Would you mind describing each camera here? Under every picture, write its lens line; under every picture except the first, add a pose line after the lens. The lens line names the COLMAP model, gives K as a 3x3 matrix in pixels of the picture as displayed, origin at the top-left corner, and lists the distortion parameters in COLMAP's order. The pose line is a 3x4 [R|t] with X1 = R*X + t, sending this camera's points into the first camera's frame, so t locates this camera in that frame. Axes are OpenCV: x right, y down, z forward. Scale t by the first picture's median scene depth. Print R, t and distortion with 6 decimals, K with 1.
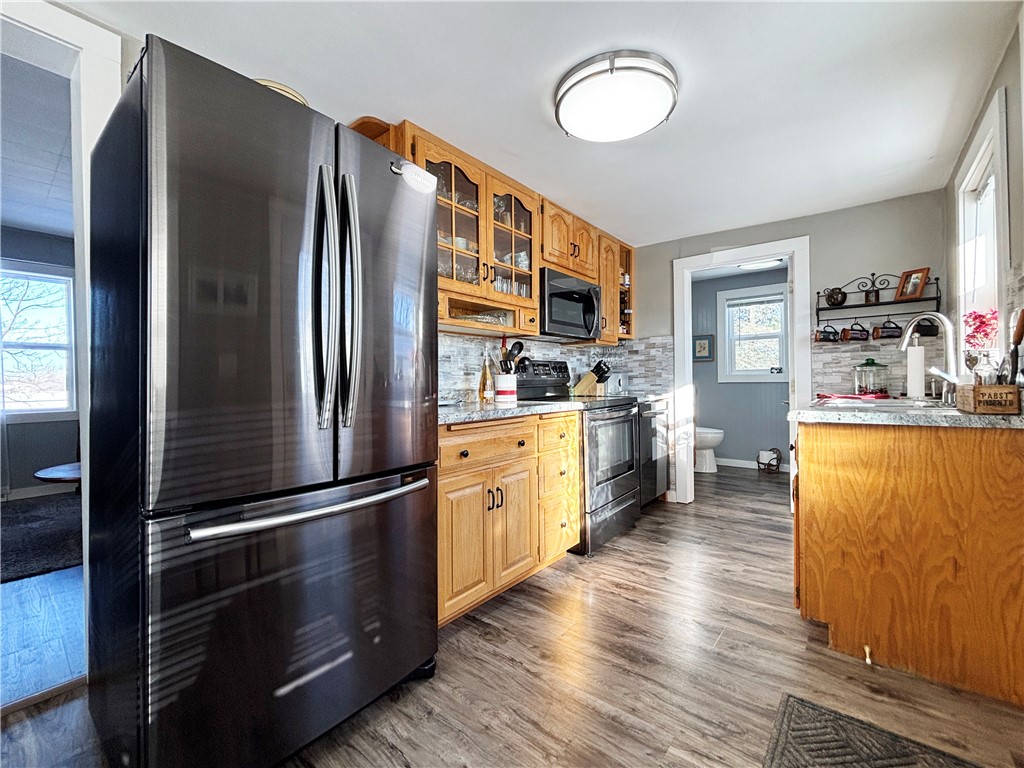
lens RADIAL K [[436.8, 0, 512.0], [0, 436.8, 384.0], [0, 0, 1]] dist [0.000511, -0.000041]
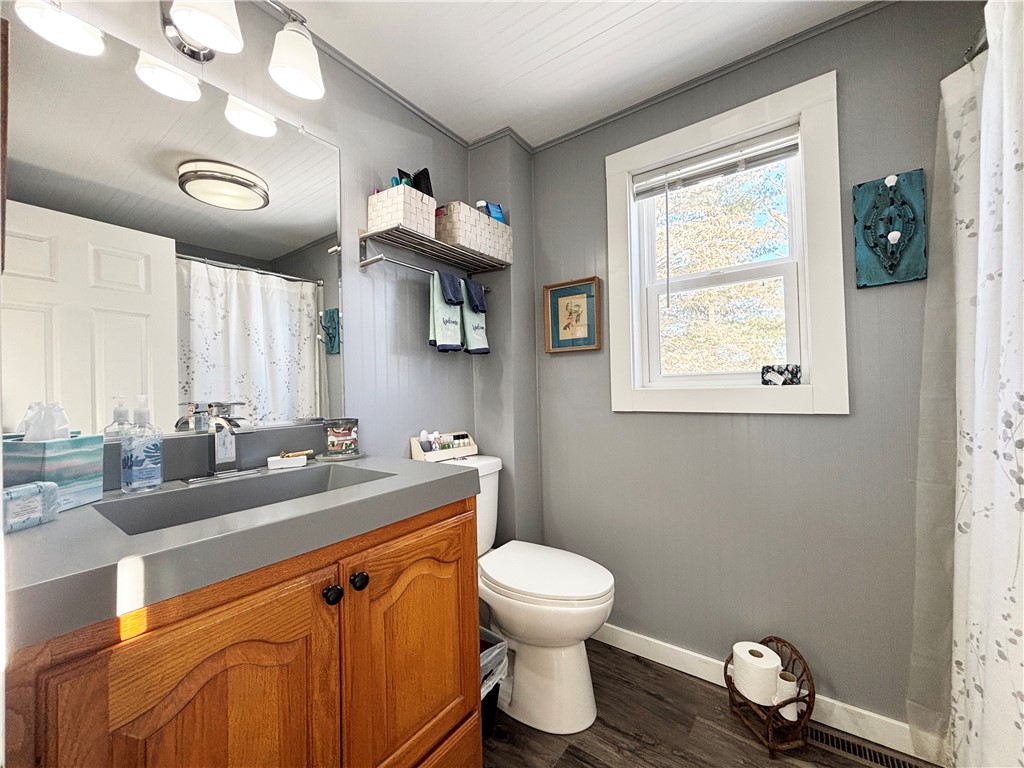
lens RADIAL K [[410.6, 0, 512.0], [0, 410.6, 384.0], [0, 0, 1]] dist [0.017563, 0.000005]
pose [[0.998872, -0.005477, 0.047163, 0.603355], [0.006443, 0.999772, -0.020362, -0.030757], [-0.047040, 0.020643, 0.998680, 1.077273]]
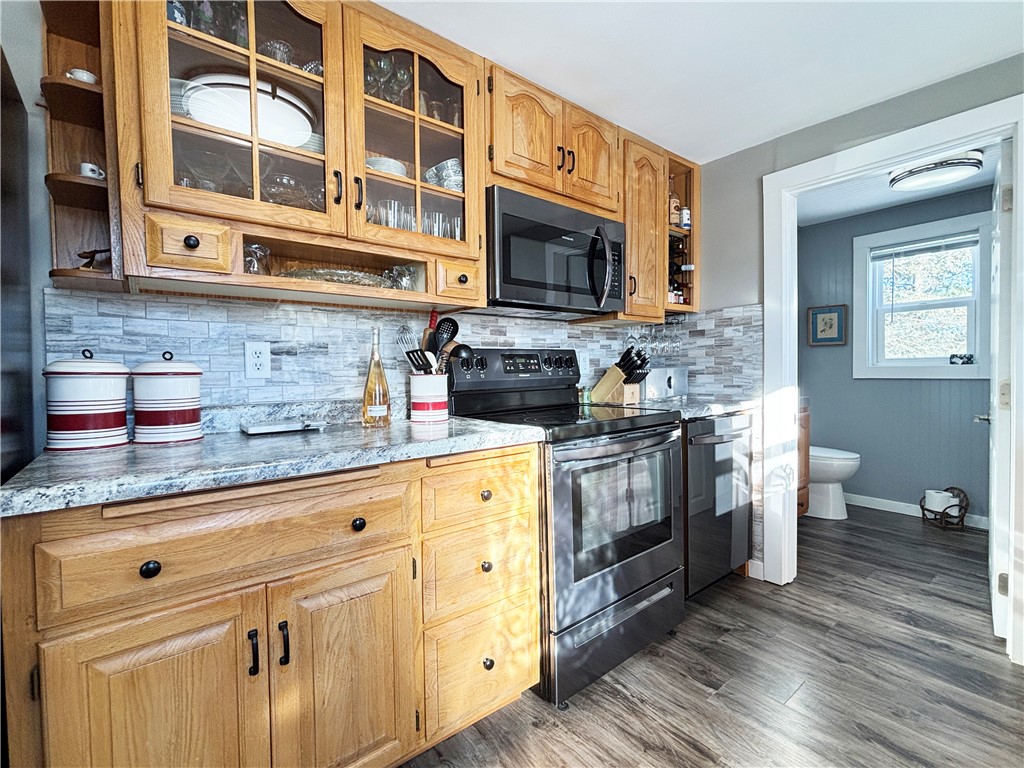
lens RADIAL K [[471.7, 0, 512.0], [0, 471.7, 384.0], [0, 0, 1]] dist [-0.029330, 0.022767]
pose [[0.977589, 0.004606, -0.210474, 0.198017], [0.000929, 0.999656, 0.026194, -0.022123], [0.210522, -0.025802, 0.977248, 0.349108]]
